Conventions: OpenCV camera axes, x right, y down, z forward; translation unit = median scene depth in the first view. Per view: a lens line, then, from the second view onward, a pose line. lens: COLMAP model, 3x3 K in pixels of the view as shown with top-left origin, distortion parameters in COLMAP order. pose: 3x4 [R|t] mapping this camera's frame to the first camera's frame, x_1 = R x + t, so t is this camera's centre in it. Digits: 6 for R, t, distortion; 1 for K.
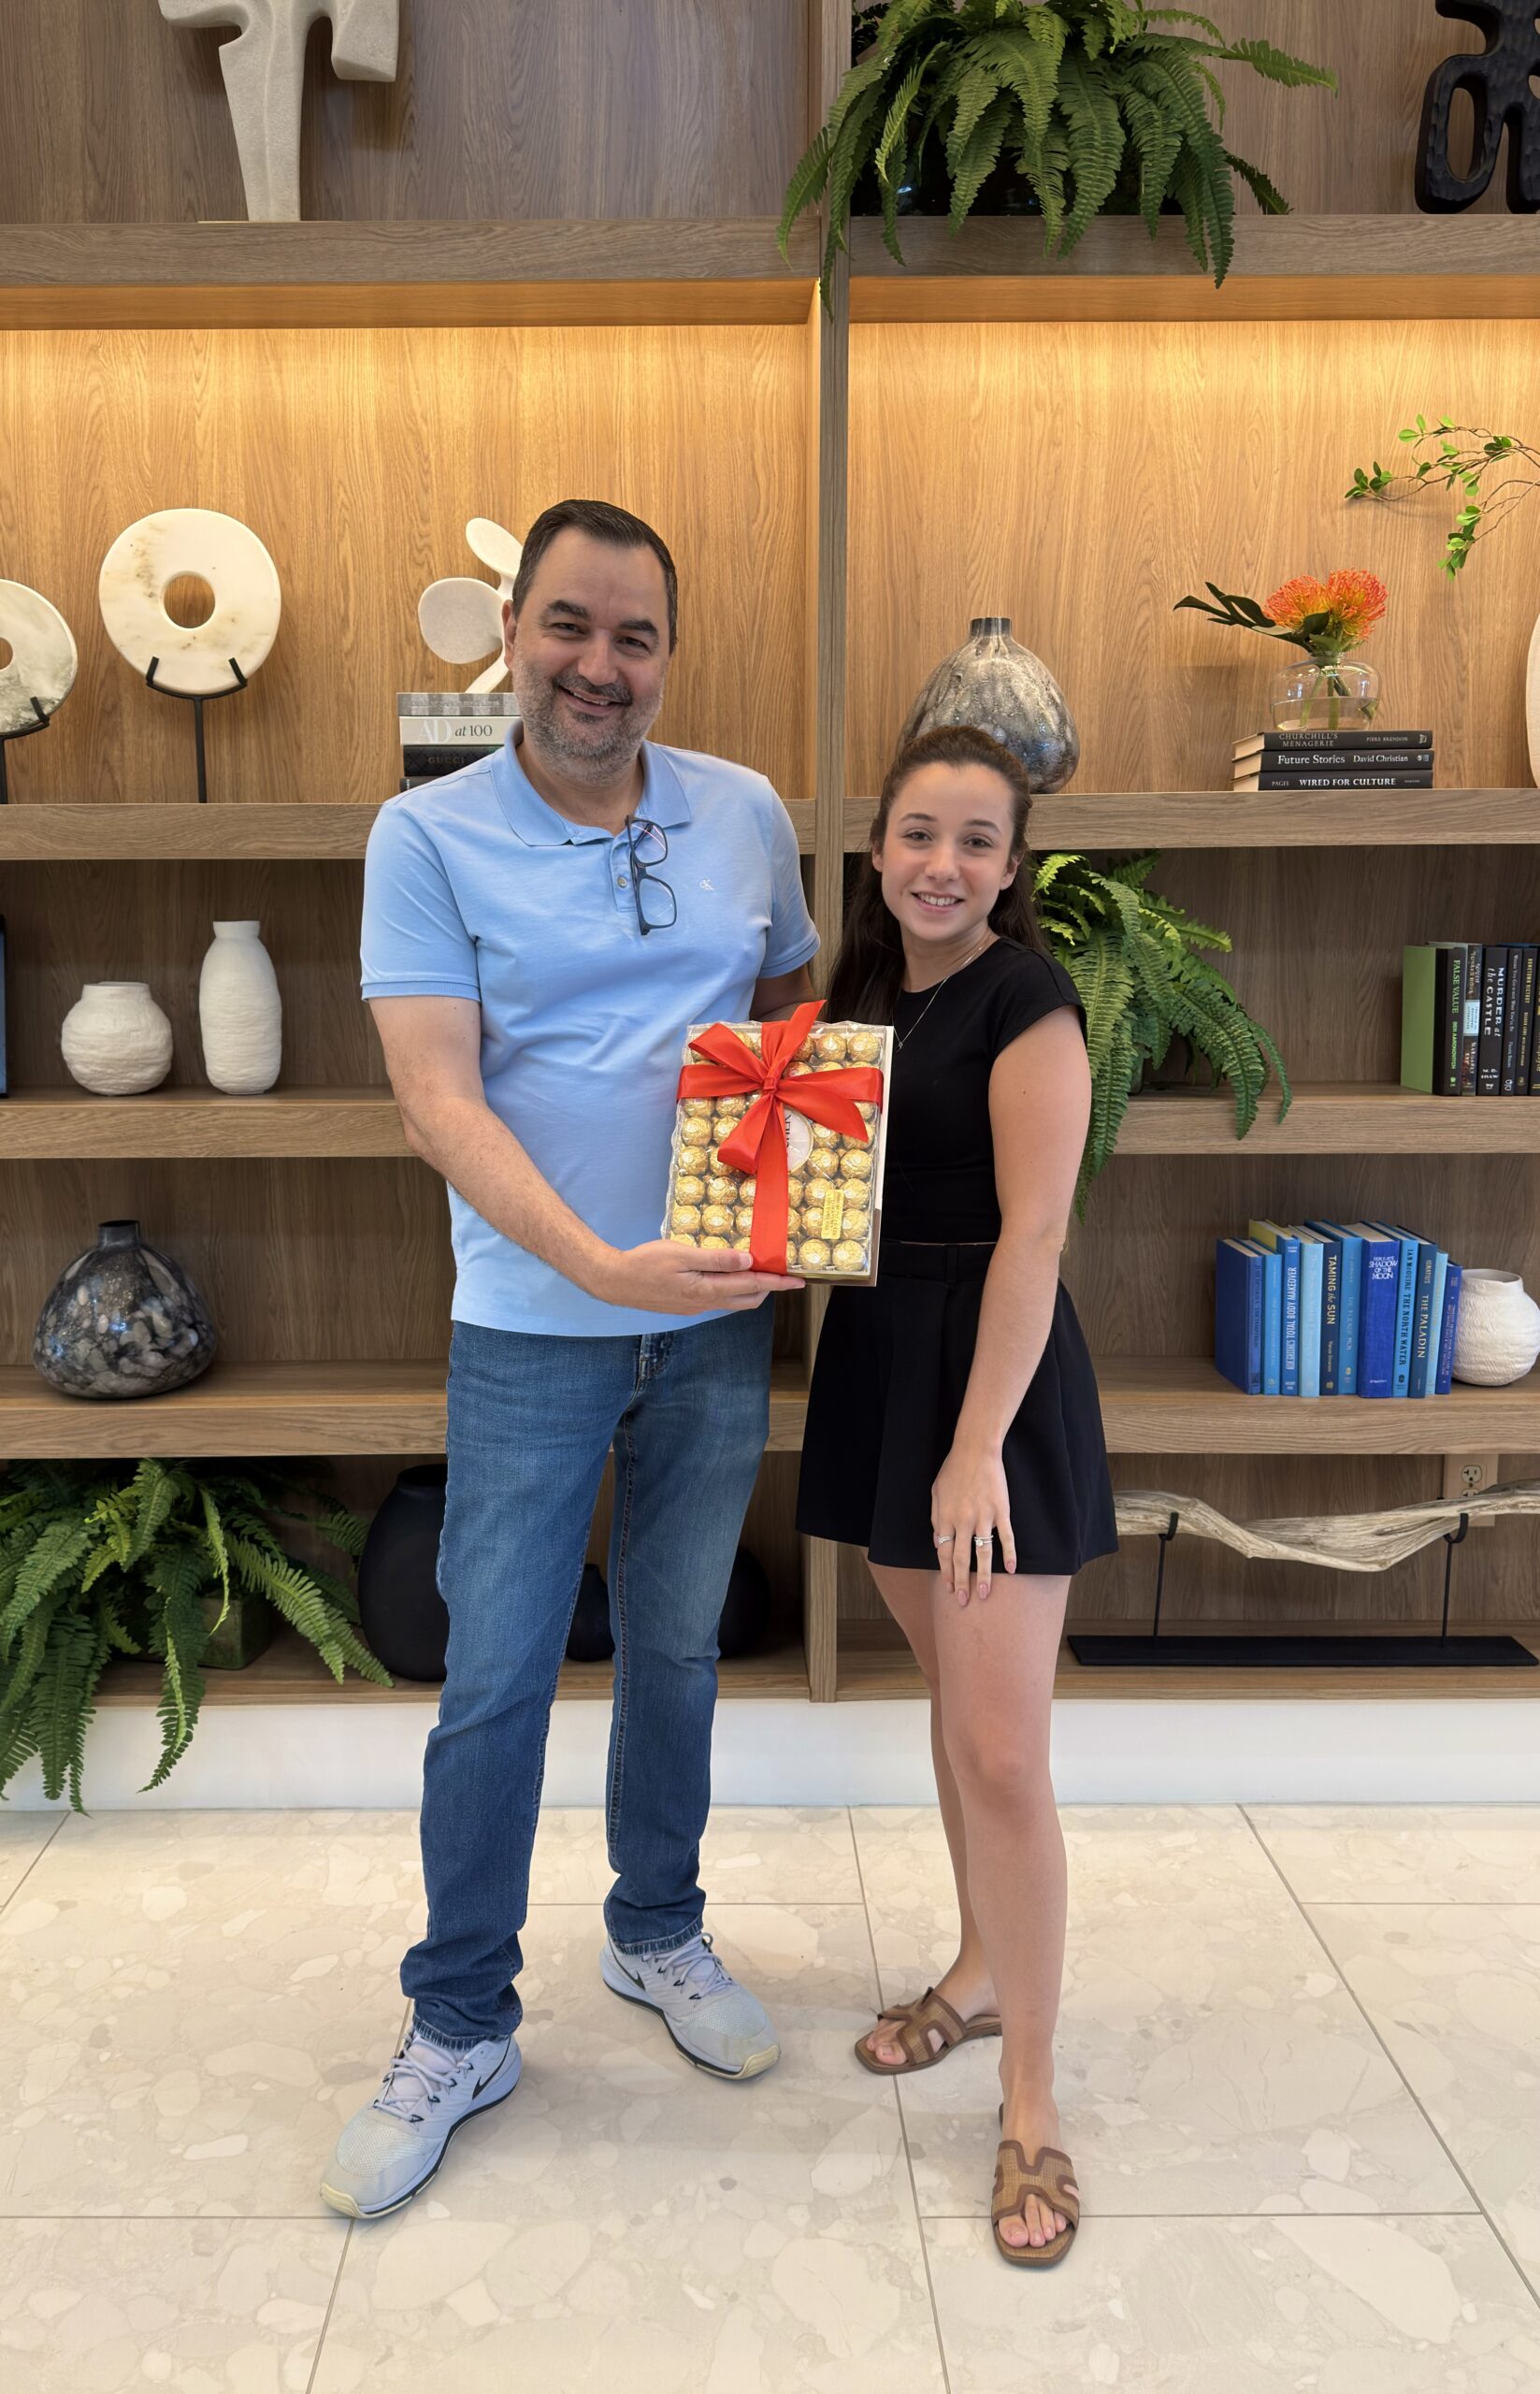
lens RADIAL K [[1730.7, 0, 708.3], [0, 1730.7, 1176.4], [0, 0, 1]] dist [0.008070, -0.020429]
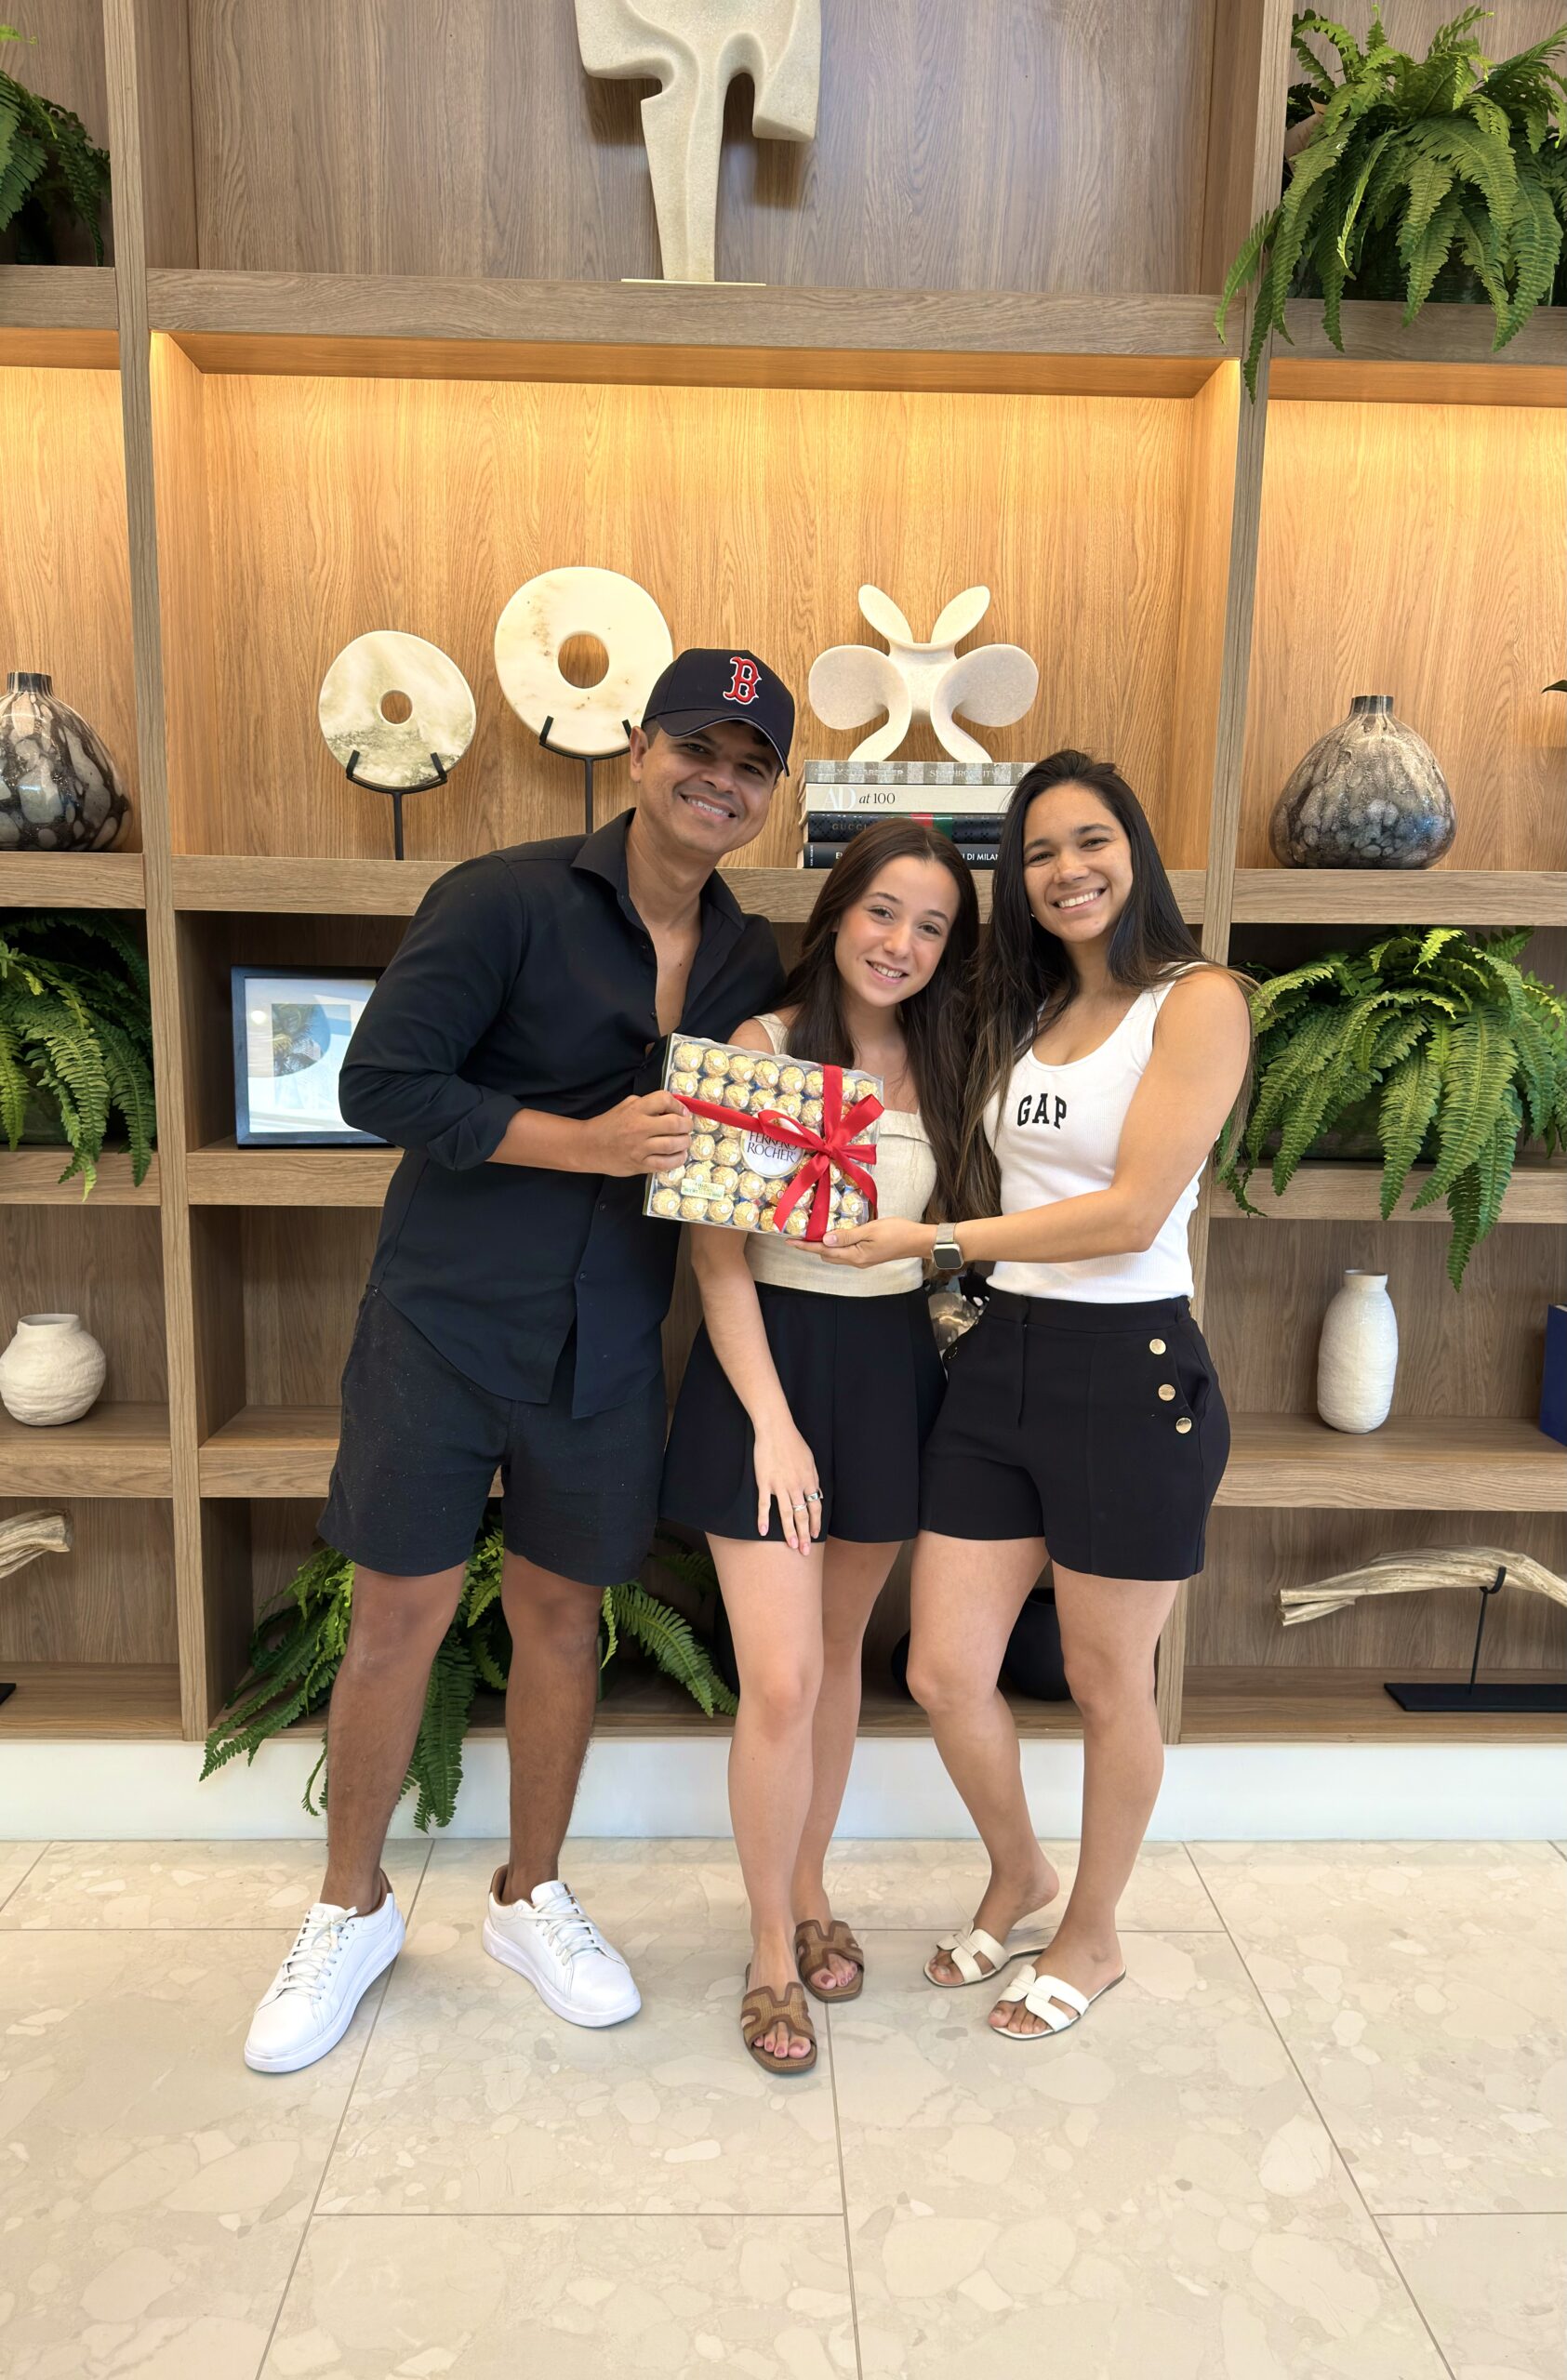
lens RADIAL K [[1749.4, 0, 779.9], [0, 1749.4, 1287.3], [0, 0, 1]] dist [0.001390, -0.008917]
pose [[0.999453, 0.017027, 0.028358, -0.207225], [-0.018104, 0.999107, 0.038184, -0.006292], [-0.027682, -0.038677, 0.998868, -0.037334]]
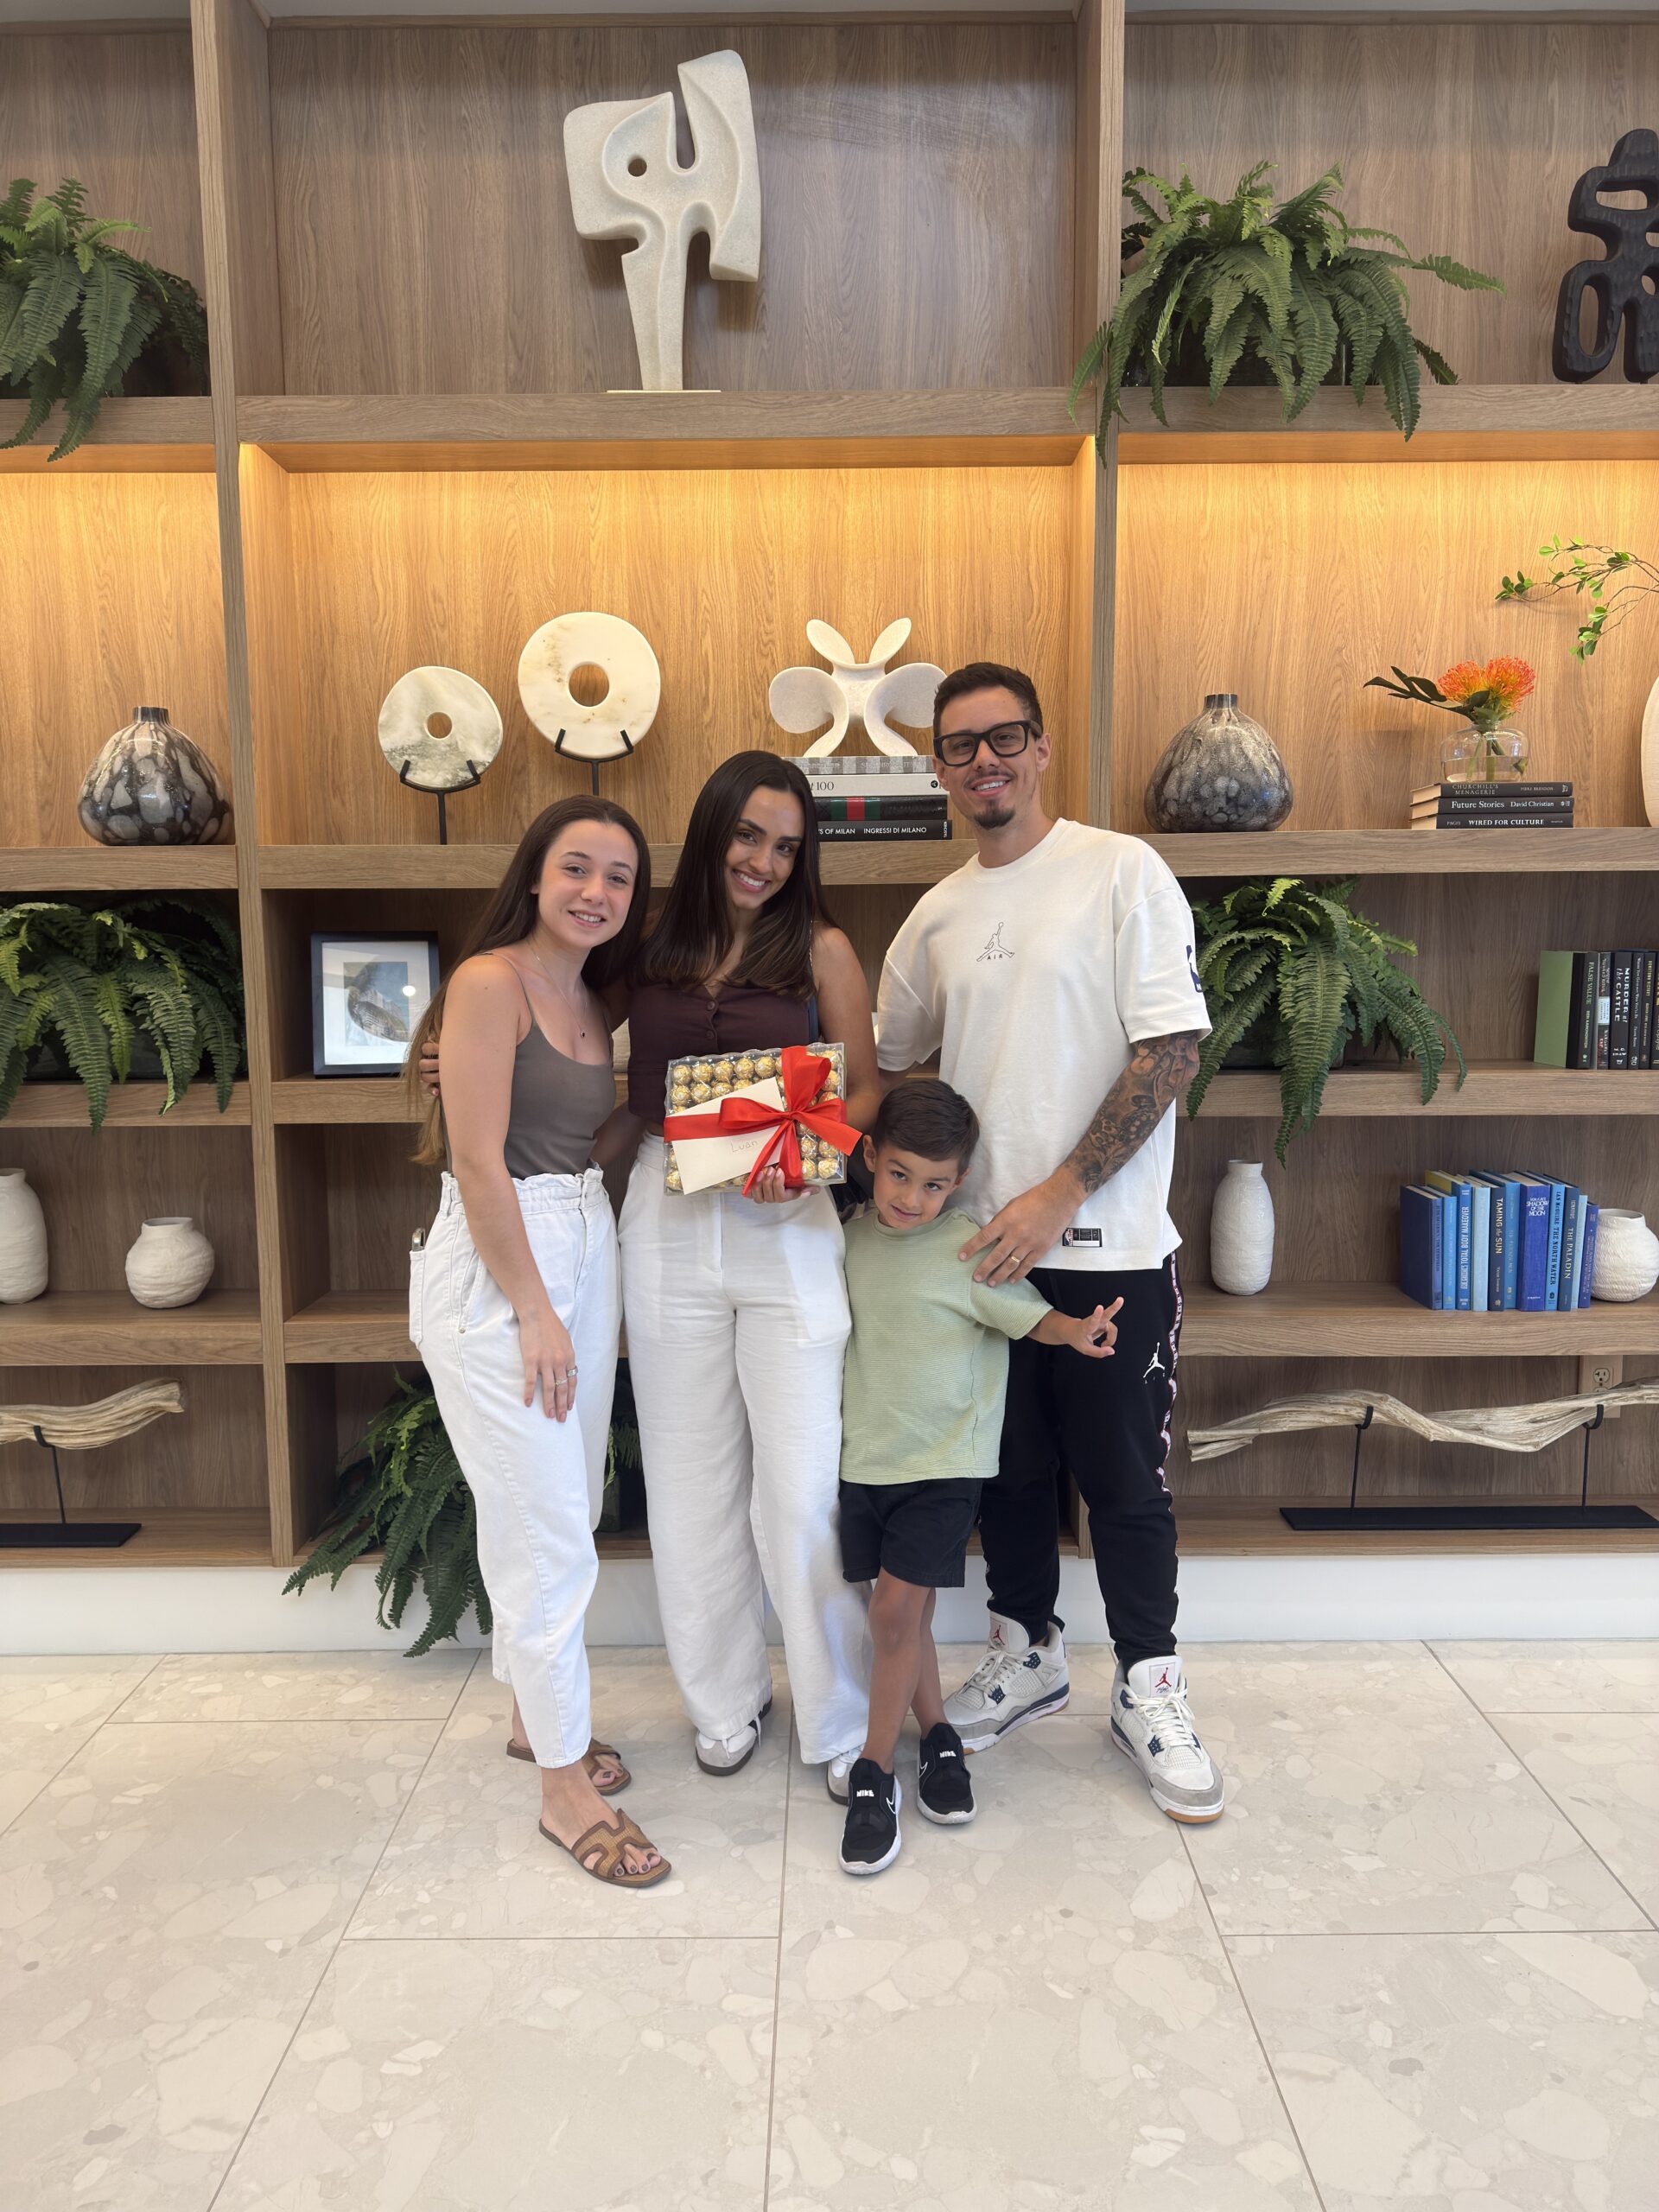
lens RADIAL K [[1519.8, 0, 843.1], [0, 1519.8, 1121.1], [0, 0, 1]] dist [0.006023, -0.019221]
pose [[0.999996, -0.002941, -0.000311, -0.113208], [0.002932, 0.999639, -0.026701, 0.018820], [0.000390, 0.026700, 0.999643, -0.104791]]
